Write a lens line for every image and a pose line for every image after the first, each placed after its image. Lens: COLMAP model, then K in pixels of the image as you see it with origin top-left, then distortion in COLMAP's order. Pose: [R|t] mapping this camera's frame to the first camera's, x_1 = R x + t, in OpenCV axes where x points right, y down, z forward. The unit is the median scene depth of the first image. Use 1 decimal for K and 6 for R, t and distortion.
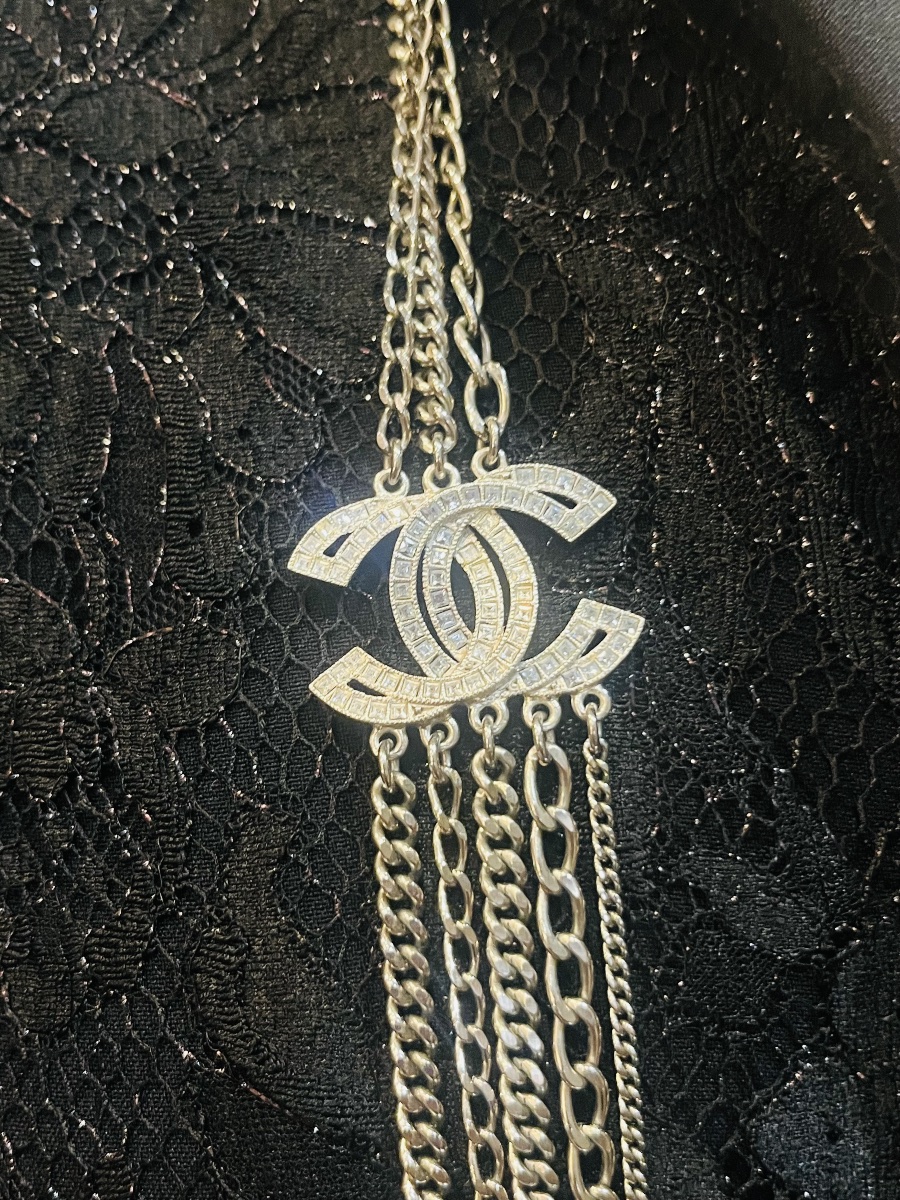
lens RADIAL K [[1355.8, 0, 445.8], [0, 1355.8, 603.4], [0, 0, 1]] dist [0.117163, 0.000000]
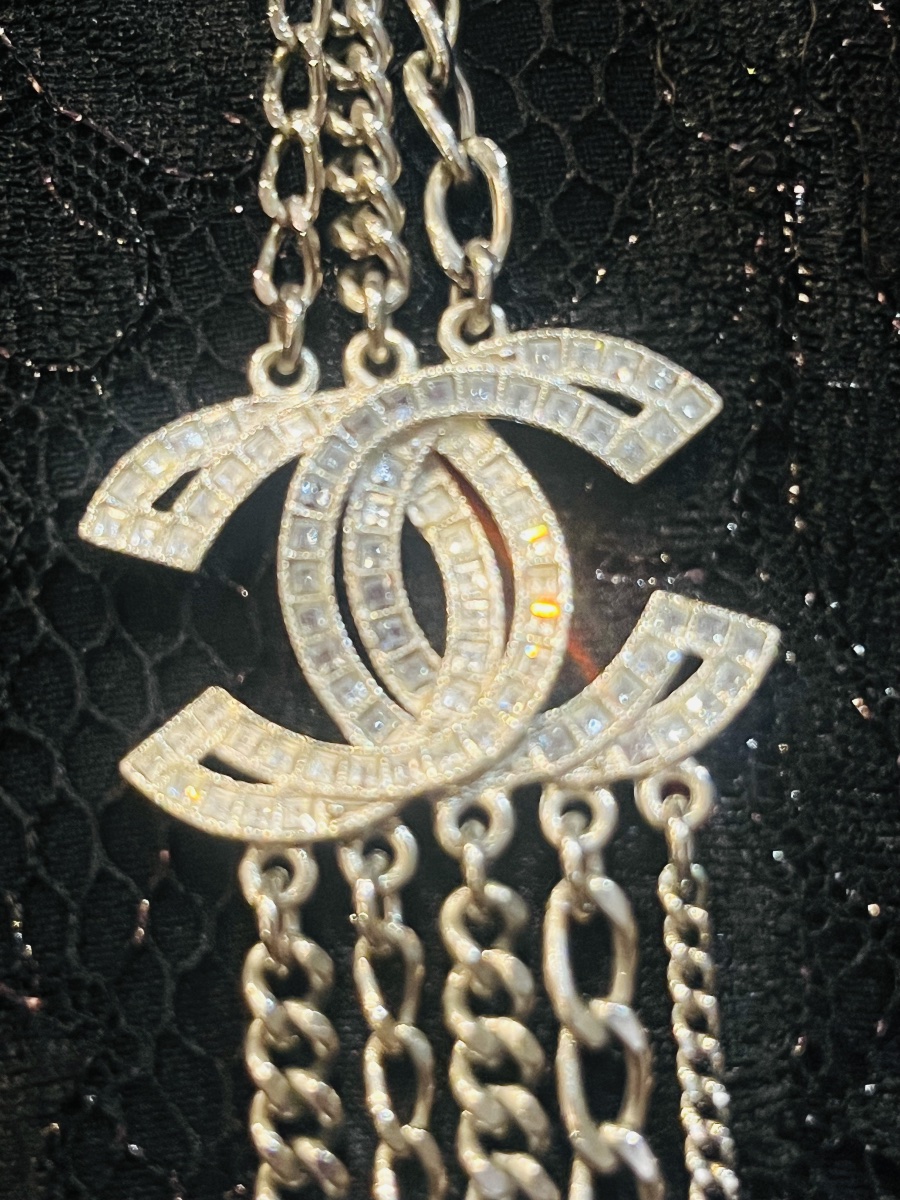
lens RADIAL K [[2373.6, 0, 450.9], [0, 2373.6, 594.6], [0, 0, 1]] dist [0.063403, 0.000000]
pose [[0.999773, -0.003748, 0.020981, 0.004123], [0.003955, 0.999944, -0.009808, 0.005657], [-0.020943, 0.009888, 0.999732, 0.100475]]
